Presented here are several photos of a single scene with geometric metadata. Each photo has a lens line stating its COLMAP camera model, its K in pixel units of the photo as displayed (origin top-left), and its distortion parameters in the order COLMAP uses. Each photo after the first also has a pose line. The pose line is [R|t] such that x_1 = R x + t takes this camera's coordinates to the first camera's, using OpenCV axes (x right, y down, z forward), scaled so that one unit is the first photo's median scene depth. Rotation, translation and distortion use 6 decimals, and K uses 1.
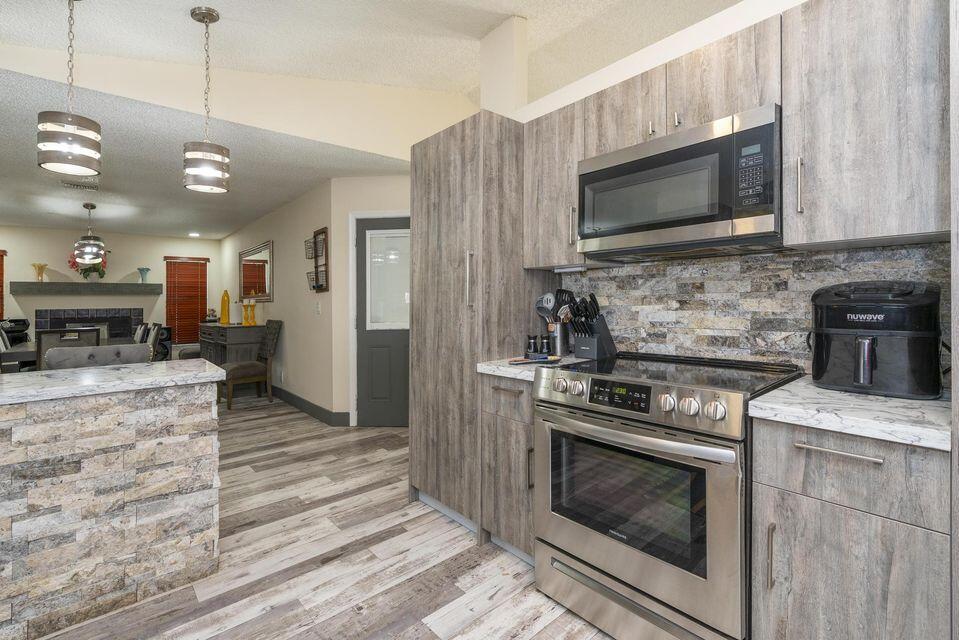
lens RADIAL K [[433.6, 0, 473.0], [0, 433.6, 296.8], [0, 0, 1]] dist [-0.014038, 0.005667]
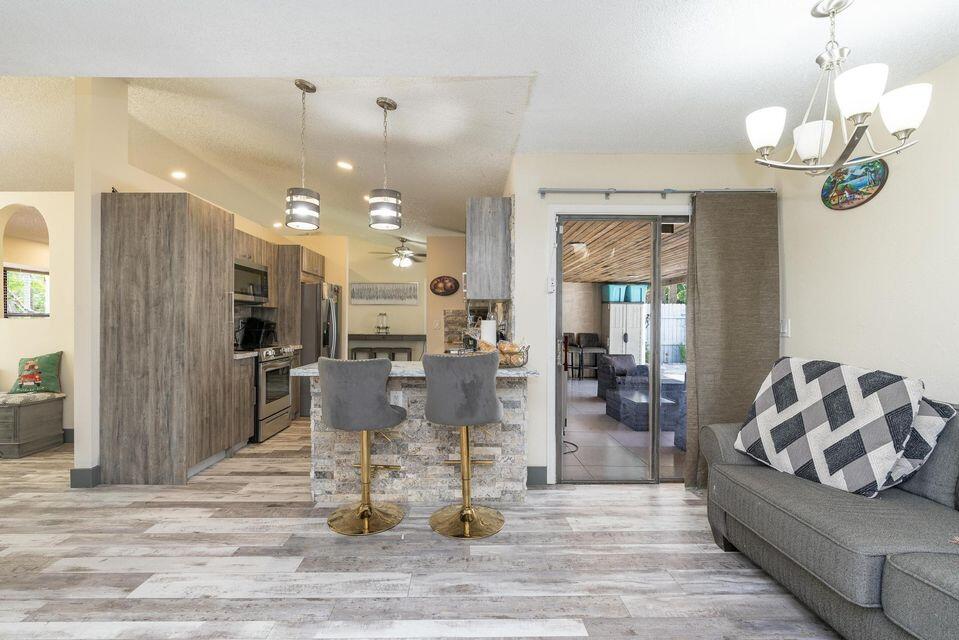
lens RADIAL K [[433.6, 0, 462.9], [0, 433.6, 325.4], [0, 0, 1]] dist [-0.014038, 0.005667]
pose [[-0.756135, 0.006385, 0.654385, -1.804446], [-0.001068, 0.999939, -0.010991, 0.046733], [-0.654415, -0.009010, -0.756082, 1.663406]]
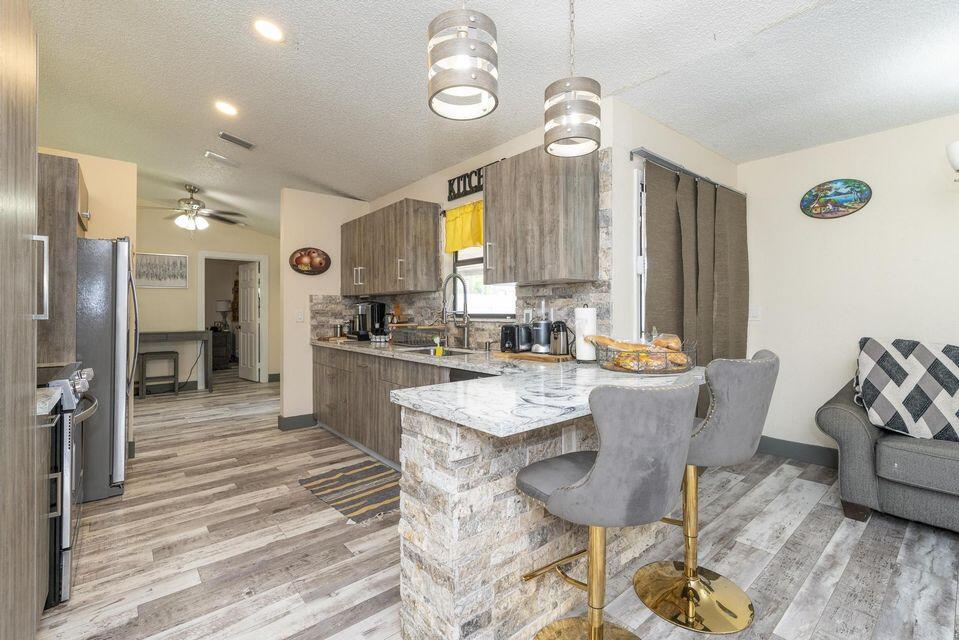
lens RADIAL K [[433.6, 0, 478.3], [0, 433.6, 307.7], [0, 0, 1]] dist [-0.014038, 0.005667]
pose [[-0.999646, 0.020870, 0.016531, -0.666906], [0.020542, 0.999593, -0.019778, 0.028987], [-0.016937, -0.019431, -0.999668, 1.595501]]
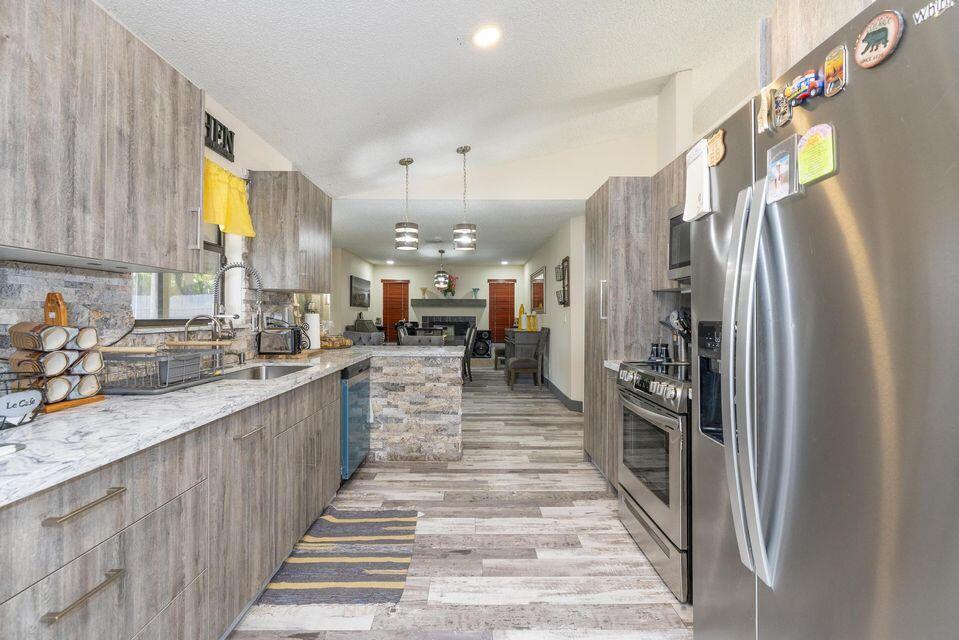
lens RADIAL K [[433.6, 0, 480.2], [0, 433.6, 315.0], [0, 0, 1]] dist [-0.014038, 0.005667]
pose [[0.767092, 0.016908, -0.641315, 0.559397], [-0.007487, 0.999820, 0.017405, -0.013012], [0.641494, -0.008550, 0.767081, -0.308243]]
